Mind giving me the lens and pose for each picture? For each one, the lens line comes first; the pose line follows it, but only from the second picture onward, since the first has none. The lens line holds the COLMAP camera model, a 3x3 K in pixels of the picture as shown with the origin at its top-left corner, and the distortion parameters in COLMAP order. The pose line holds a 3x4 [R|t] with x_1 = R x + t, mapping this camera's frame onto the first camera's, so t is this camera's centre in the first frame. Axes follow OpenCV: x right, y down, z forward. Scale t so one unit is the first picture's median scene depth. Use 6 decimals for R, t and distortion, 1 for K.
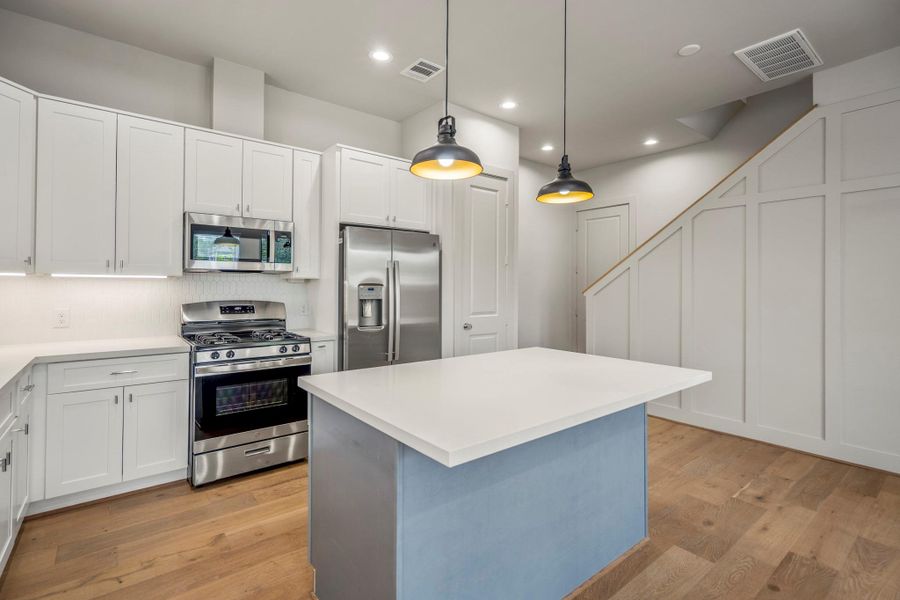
lens RADIAL K [[424.4, 0, 448.5], [0, 424.4, 283.0], [0, 0, 1]] dist [0.003129, -0.000310]
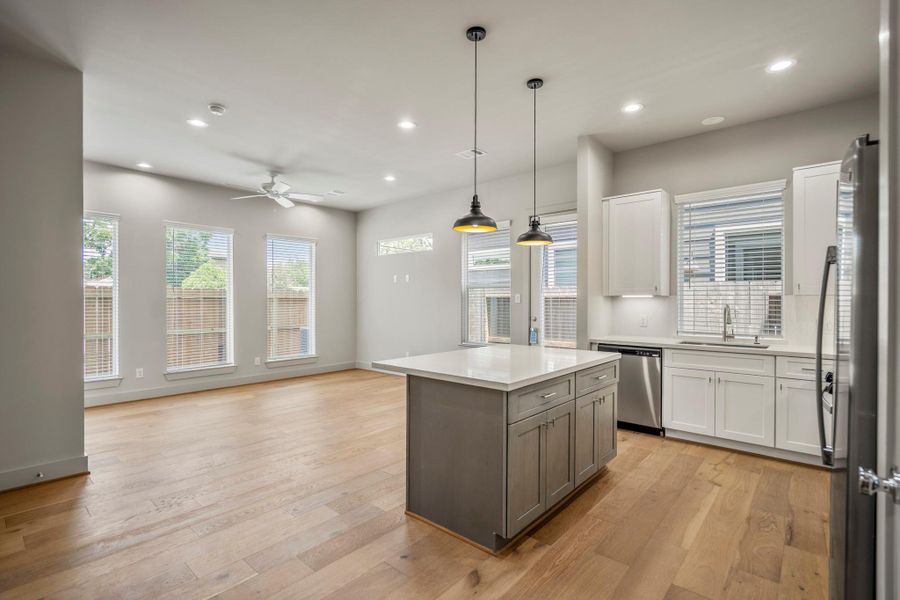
lens RADIAL K [[419.3, 0, 447.6], [0, 419.3, 305.1], [0, 0, 1]] dist [0.000249, 0.000247]
pose [[-0.984404, -0.005875, -0.175825, 0.371386], [-0.006002, 0.999982, 0.000189, 0.012754], [0.175821, 0.001241, -0.984421, 1.435238]]
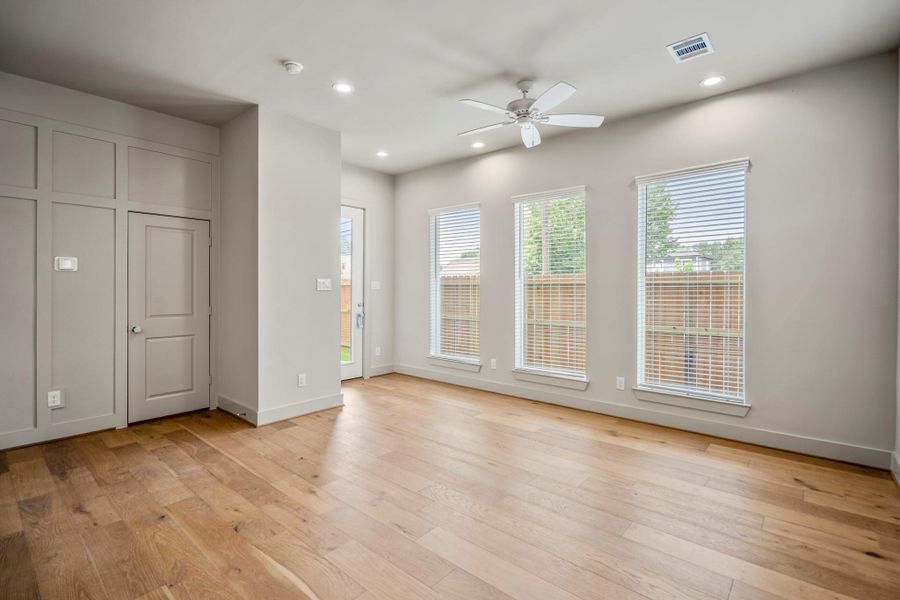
lens RADIAL K [[419.9, 0, 448.0], [0, 419.9, 292.3], [0, 0, 1]] dist [-0.000782, -0.000049]
pose [[-0.179486, -0.016085, 0.983629, -0.243367], [-0.009249, 0.999850, 0.014663, -0.001929], [-0.983717, -0.006466, -0.179608, 0.039261]]
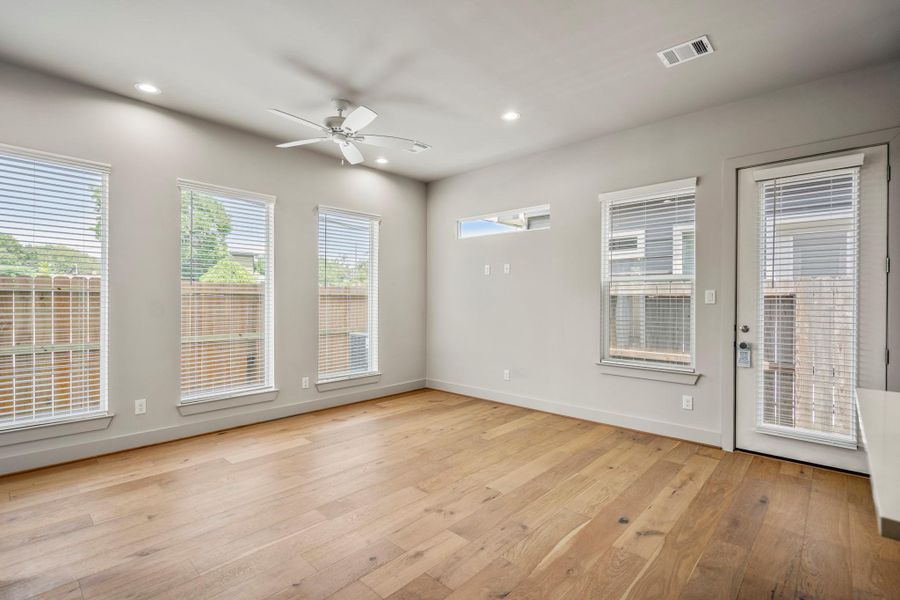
lens RADIAL K [[419.5, 0, 448.6], [0, 419.5, 302.3], [0, 0, 1]] dist [-0.002640, 0.000175]
pose [[-0.988724, -0.010781, -0.149357, 0.645600], [-0.010546, 0.999942, -0.002366, 0.009387], [0.149374, -0.000764, -0.988780, 0.794178]]
